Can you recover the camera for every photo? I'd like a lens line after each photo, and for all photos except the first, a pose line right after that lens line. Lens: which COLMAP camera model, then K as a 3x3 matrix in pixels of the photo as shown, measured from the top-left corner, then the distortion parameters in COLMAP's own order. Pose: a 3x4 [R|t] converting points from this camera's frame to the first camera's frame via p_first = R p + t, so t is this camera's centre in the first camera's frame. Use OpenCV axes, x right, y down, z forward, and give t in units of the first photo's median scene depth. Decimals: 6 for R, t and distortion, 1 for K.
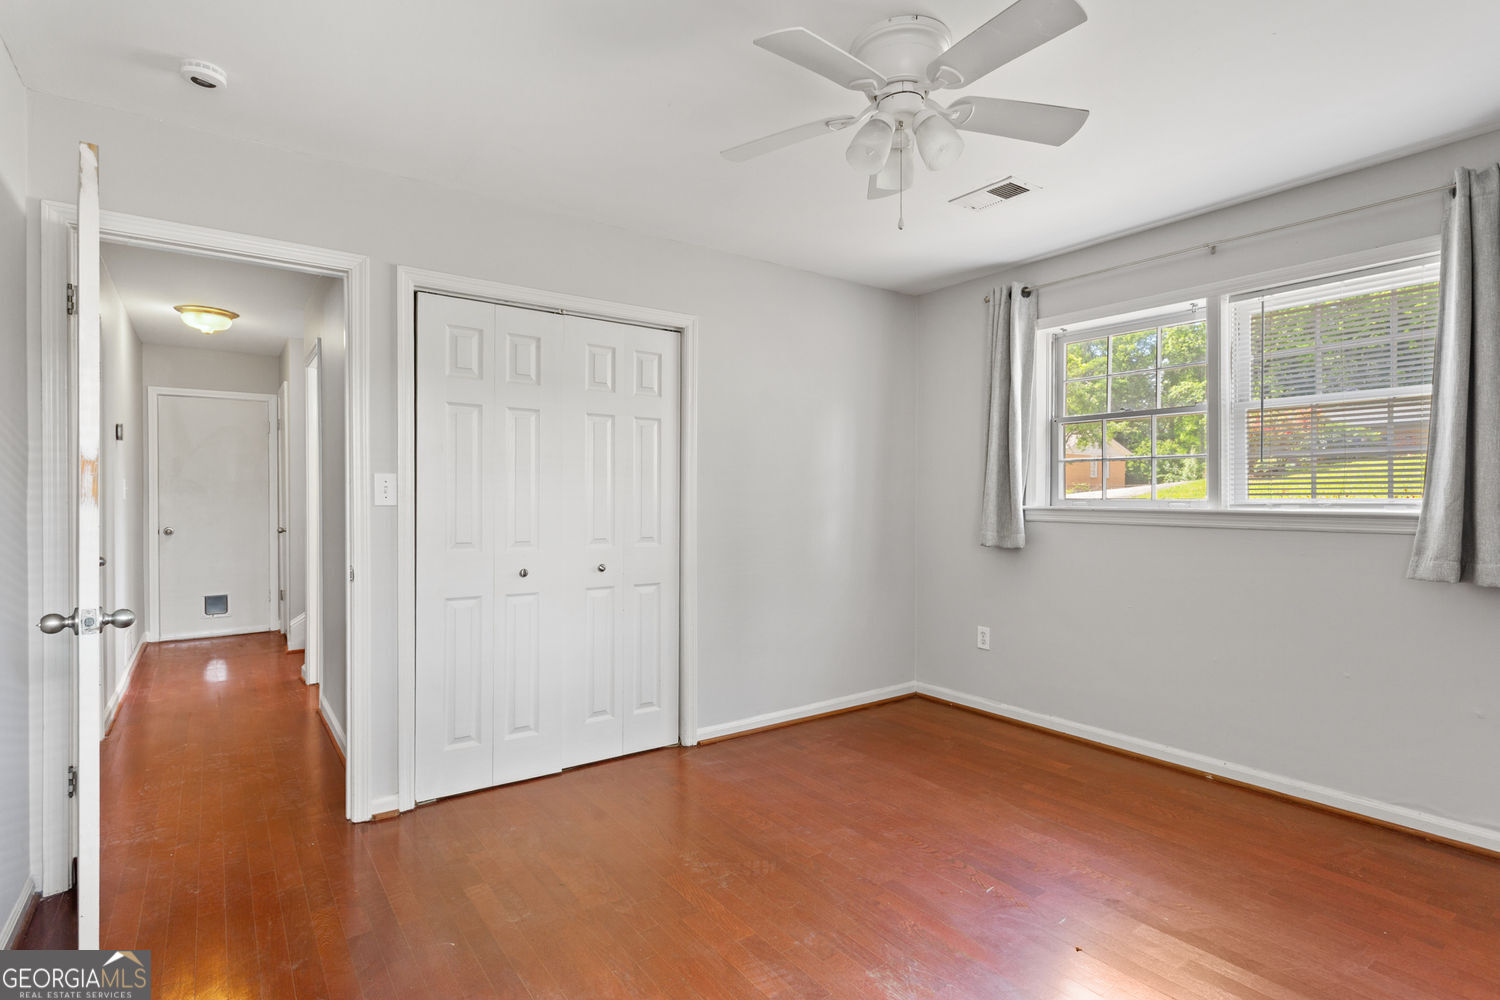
lens RADIAL K [[743.3, 0, 748.0], [0, 743.3, 505.1], [0, 0, 1]] dist [0.002241, 0.000278]
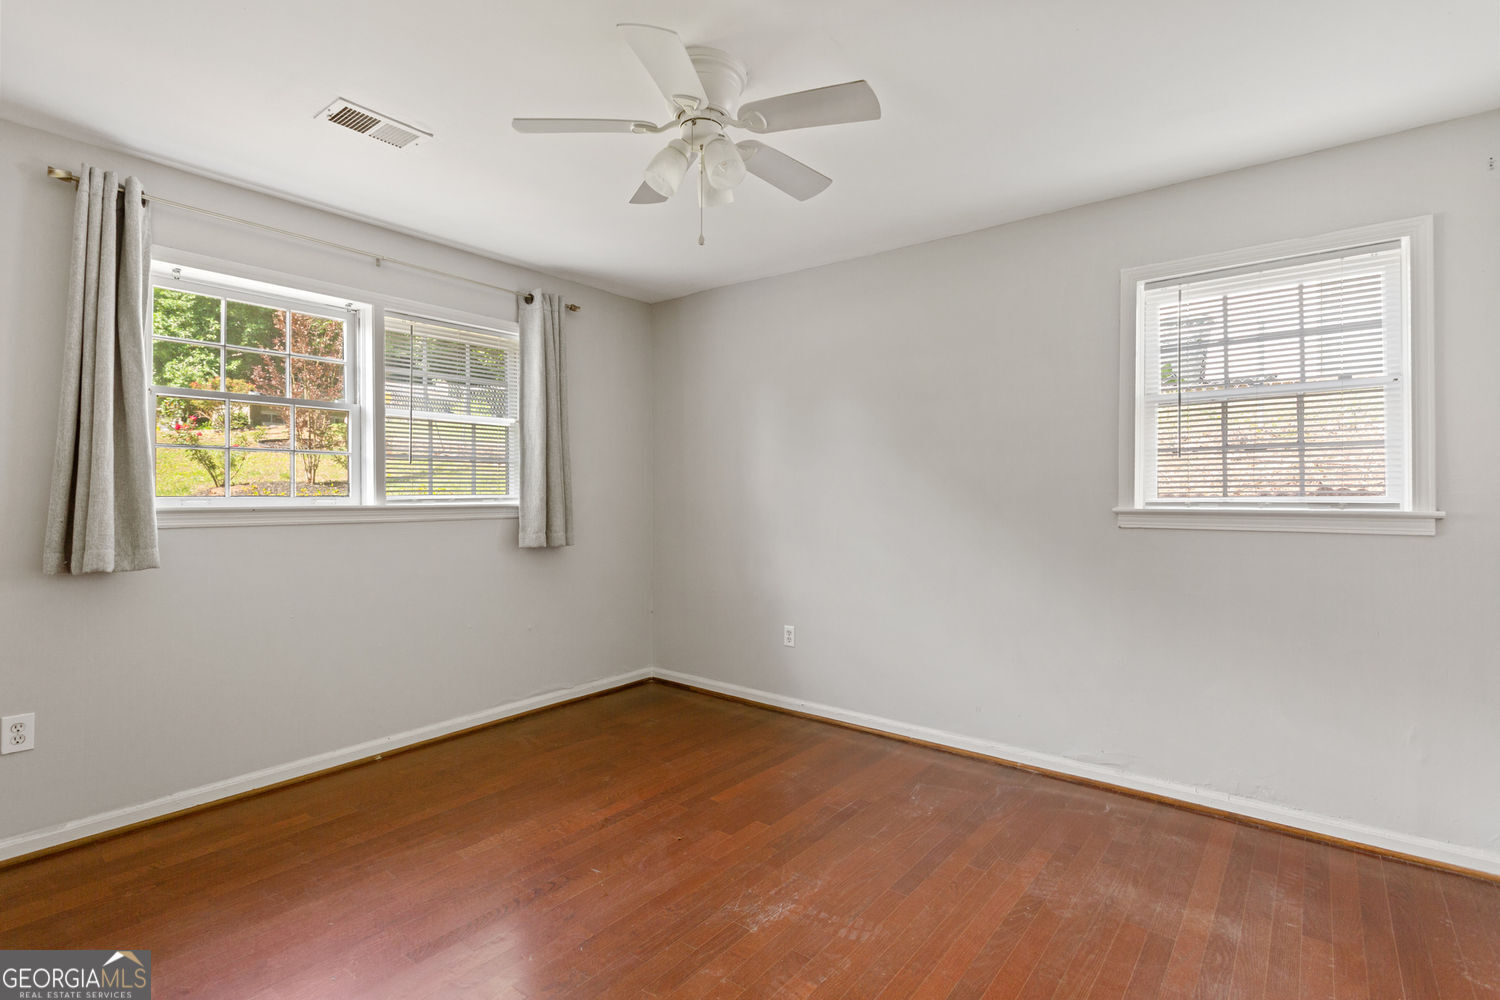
lens RADIAL K [[711.9, 0, 747.7], [0, 711.9, 494.5], [0, 0, 1]] dist [0.003780, 0.000416]
pose [[-0.274097, -0.002756, 0.961698, -0.517862], [0.012262, 0.999905, 0.006360, -0.010379], [-0.961624, 0.013535, -0.274037, 0.793598]]
